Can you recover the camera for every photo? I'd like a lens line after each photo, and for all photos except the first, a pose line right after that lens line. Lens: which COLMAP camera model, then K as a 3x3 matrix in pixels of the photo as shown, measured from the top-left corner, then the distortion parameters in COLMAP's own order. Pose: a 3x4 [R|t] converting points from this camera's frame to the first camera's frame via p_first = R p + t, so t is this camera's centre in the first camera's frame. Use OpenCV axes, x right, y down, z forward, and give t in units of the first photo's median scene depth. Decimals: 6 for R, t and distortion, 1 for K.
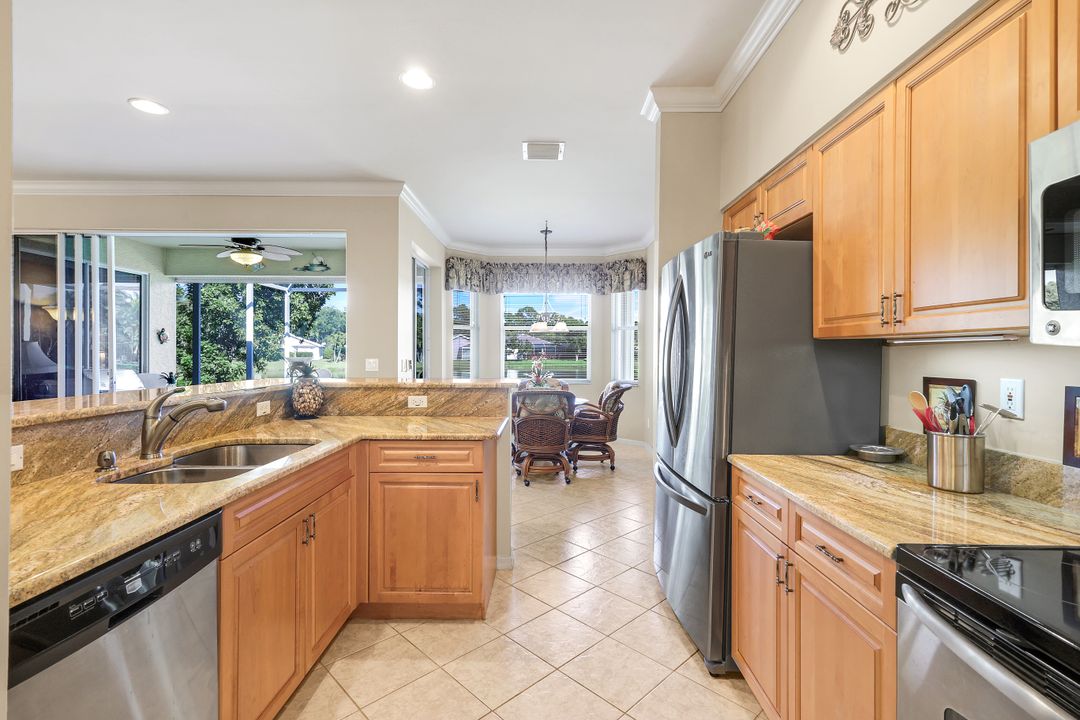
lens RADIAL K [[494.7, 0, 538.3], [0, 494.7, 353.4], [0, 0, 1]] dist [0.010514, -0.000109]
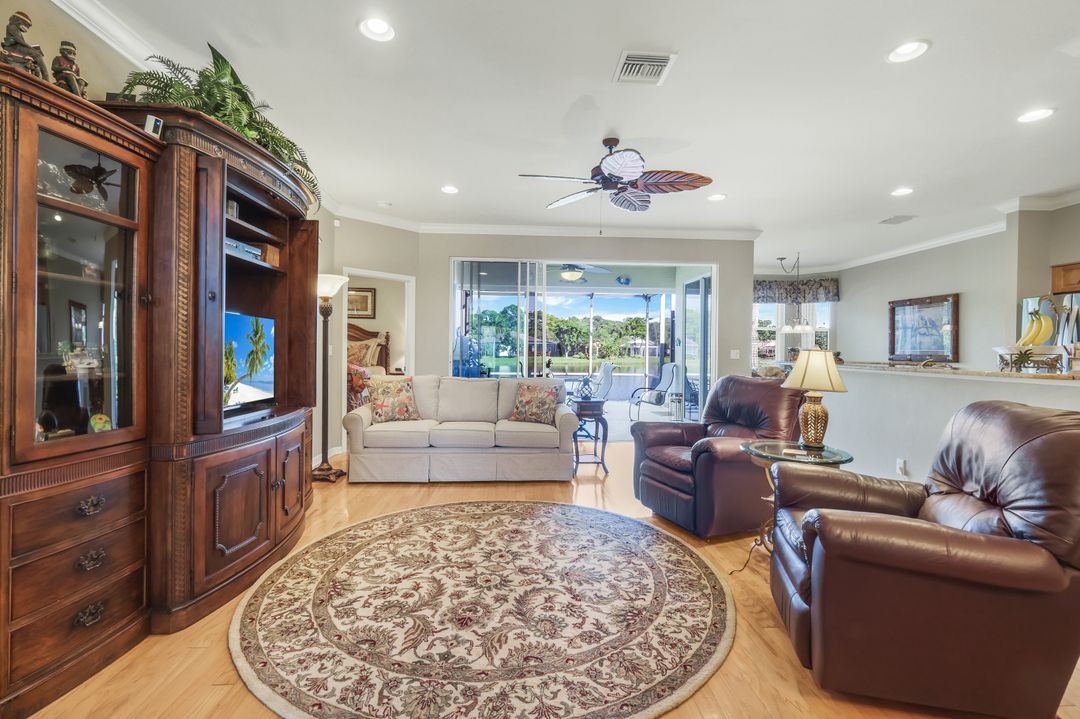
lens RADIAL K [[487.2, 0, 550.9], [0, 487.2, 351.4], [0, 0, 1]] dist [-0.000954, -0.000420]
pose [[0.996631, 0.004203, 0.081906, -1.438070], [-0.004325, 0.999990, 0.001322, 0.021979], [-0.081900, -0.001672, 0.996639, -0.568170]]
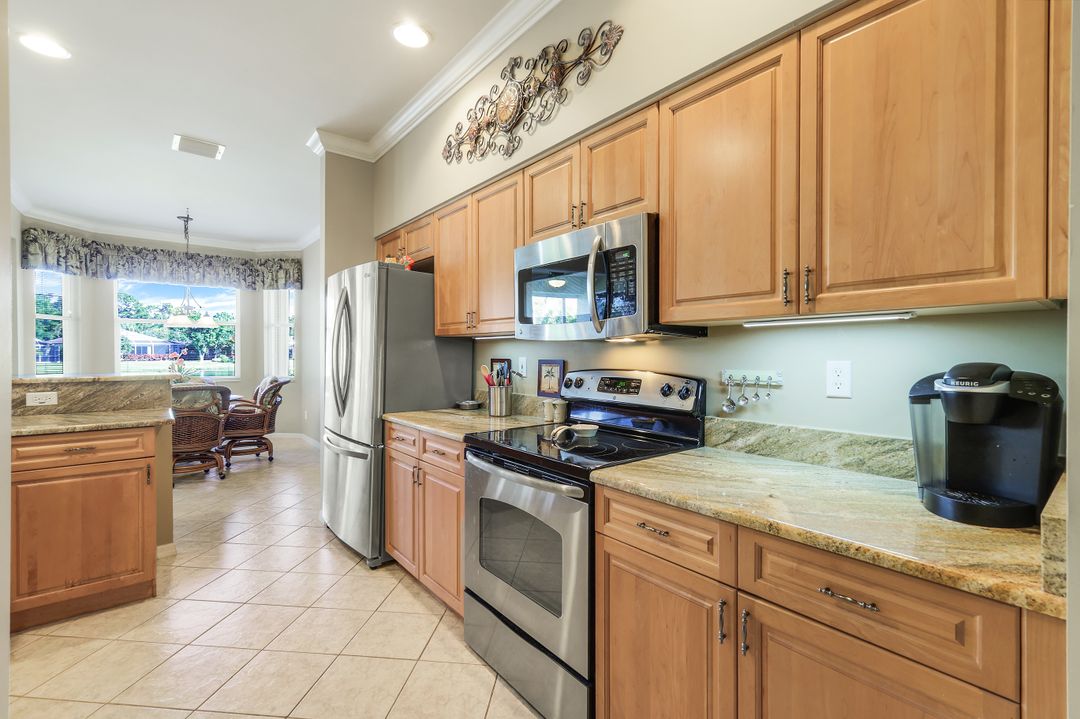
lens RADIAL K [[474.3, 0, 544.4], [0, 474.3, 356.0], [0, 0, 1]] dist [0.003959, 0.000122]
pose [[0.761944, -0.008310, 0.647590, -0.096700], [0.003475, 0.999956, 0.008743, 0.013644], [-0.647634, -0.004411, 0.761939, -0.228702]]
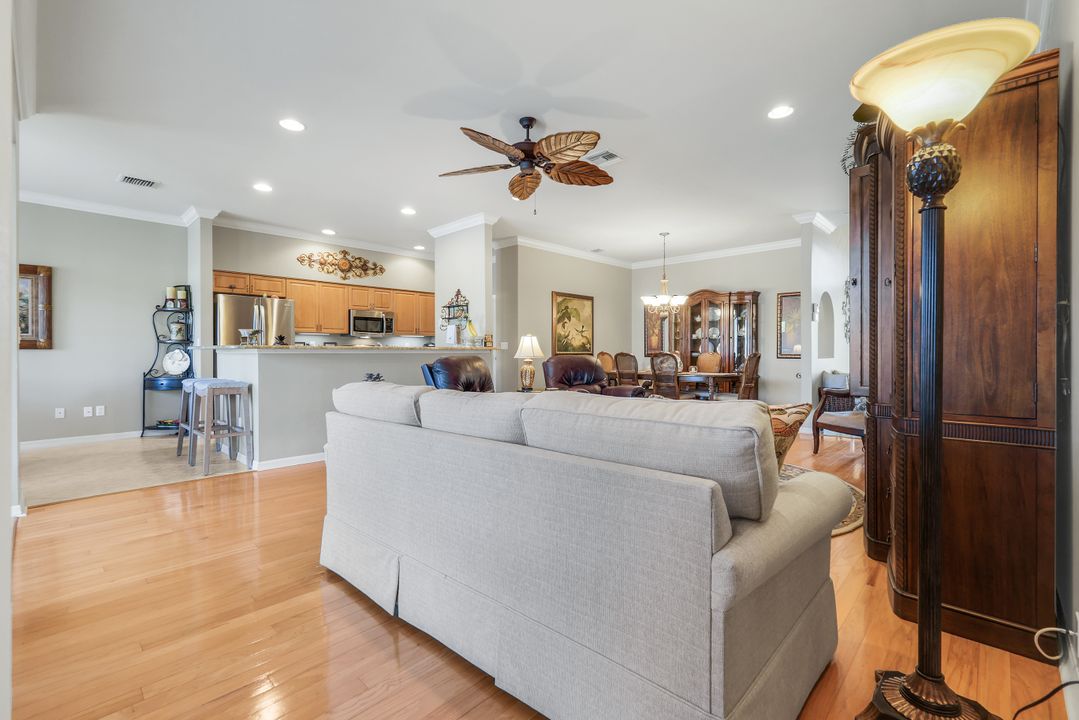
lens RADIAL K [[480.7, 0, 540.6], [0, 480.7, 356.7], [0, 0, 1]] dist [0.008004, -0.000510]
pose [[-0.734200, -0.007452, 0.678892, -1.975620], [0.000171, 0.999938, 0.011160, 0.071377], [-0.678933, 0.008310, -0.734153, 1.423299]]
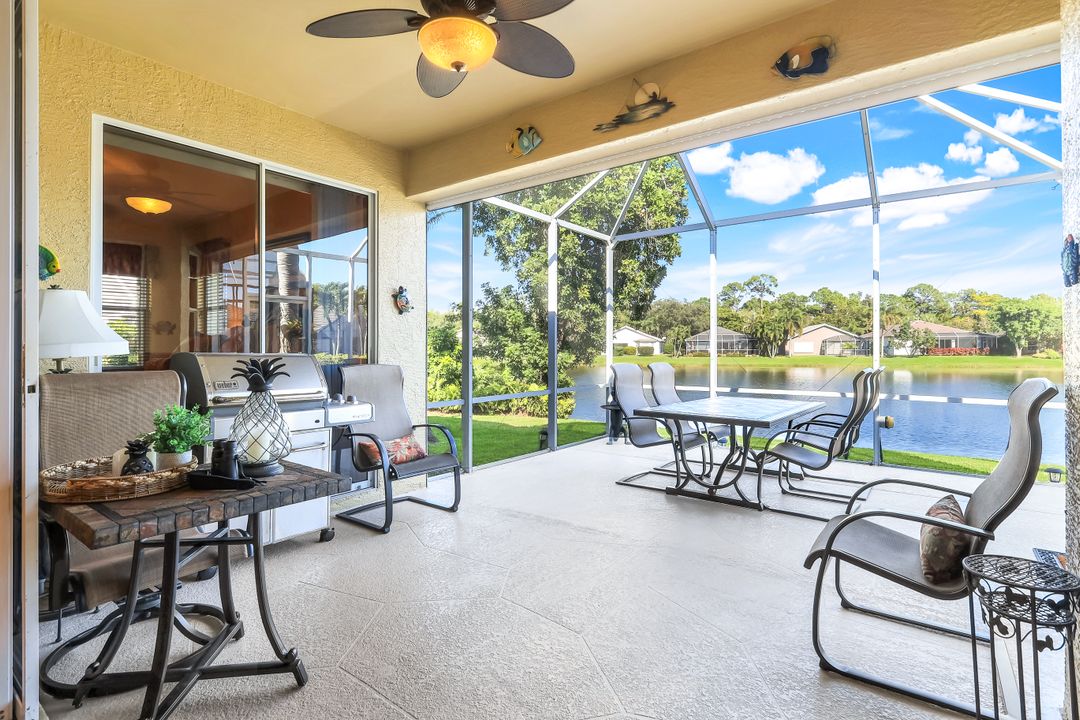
lens RADIAL K [[525.1, 0, 539.5], [0, 525.1, 343.3], [0, 0, 1]] dist [0.001529, 0.000373]
pose [[0.800925, -0.009627, -0.598688, -0.602740], [0.003637, 0.999931, -0.011213, 0.051979], [0.598754, 0.006803, 0.800904, 1.406732]]
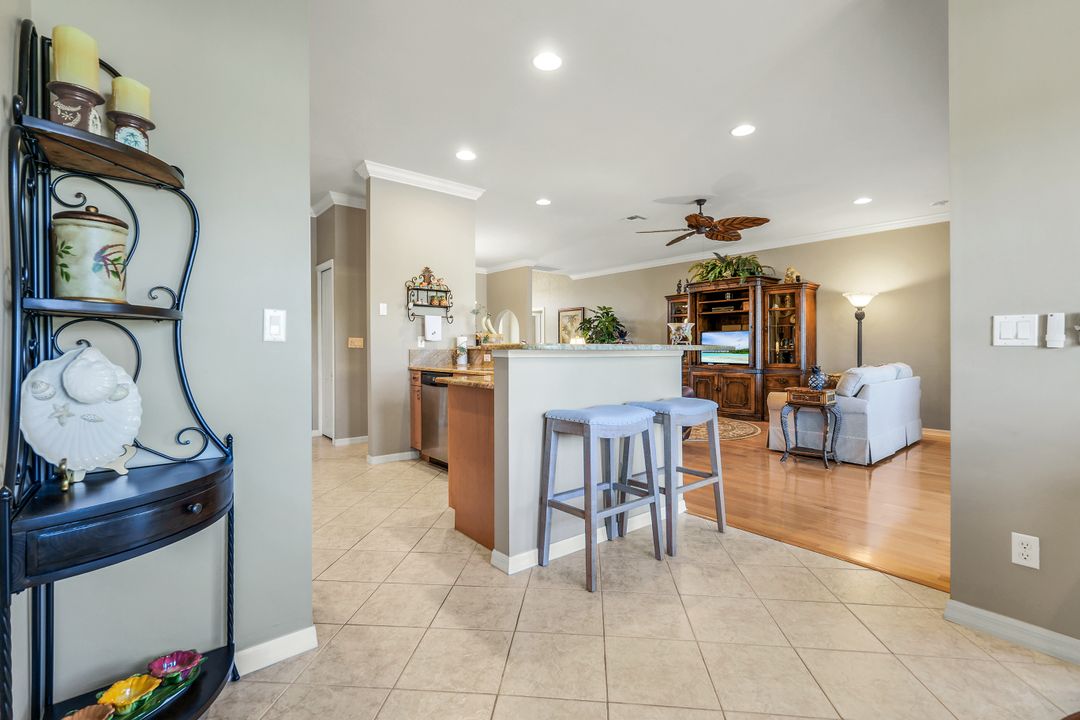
lens RADIAL K [[474.3, 0, 544.4], [0, 474.3, 356.5], [0, 0, 1]] dist [0.003959, 0.000122]
pose [[-0.757541, 0.004407, -0.652772, 0.376437], [-0.006983, 0.999865, 0.014855, 0.063245], [0.652750, 0.015812, -0.757409, 1.535693]]
